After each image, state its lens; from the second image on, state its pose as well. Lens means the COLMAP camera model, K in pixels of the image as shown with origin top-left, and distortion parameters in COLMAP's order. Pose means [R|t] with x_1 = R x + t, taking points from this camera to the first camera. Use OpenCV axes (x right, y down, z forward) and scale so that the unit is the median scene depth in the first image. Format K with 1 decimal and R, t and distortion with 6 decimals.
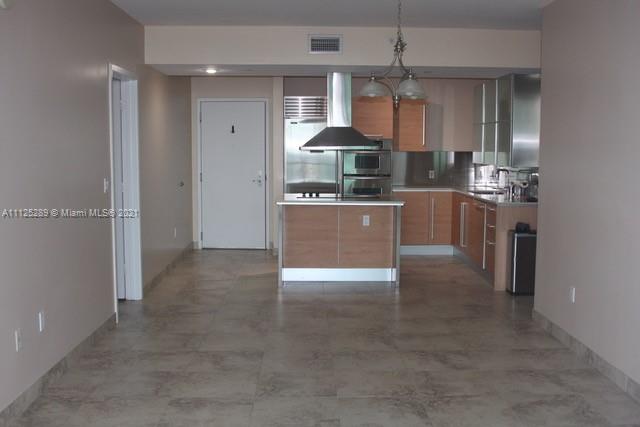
lens RADIAL K [[726.1, 0, 319.5], [0, 726.1, 212.4], [0, 0, 1]] dist [-0.096191, 0.000000]
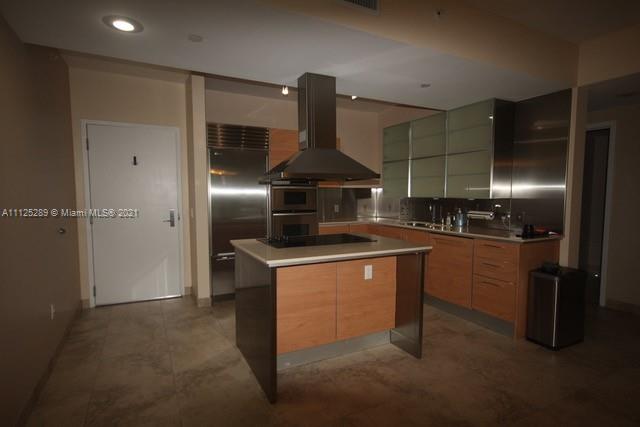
lens RADIAL K [[344.2, 0, 322.5], [0, 344.2, 218.5], [0, 0, 1]] dist [0.005251, 0.000377]
pose [[0.893380, -0.037172, 0.447761, -0.107047], [0.046669, 0.998858, -0.010192, -0.033861], [-0.446871, 0.030002, 0.894095, 0.550471]]
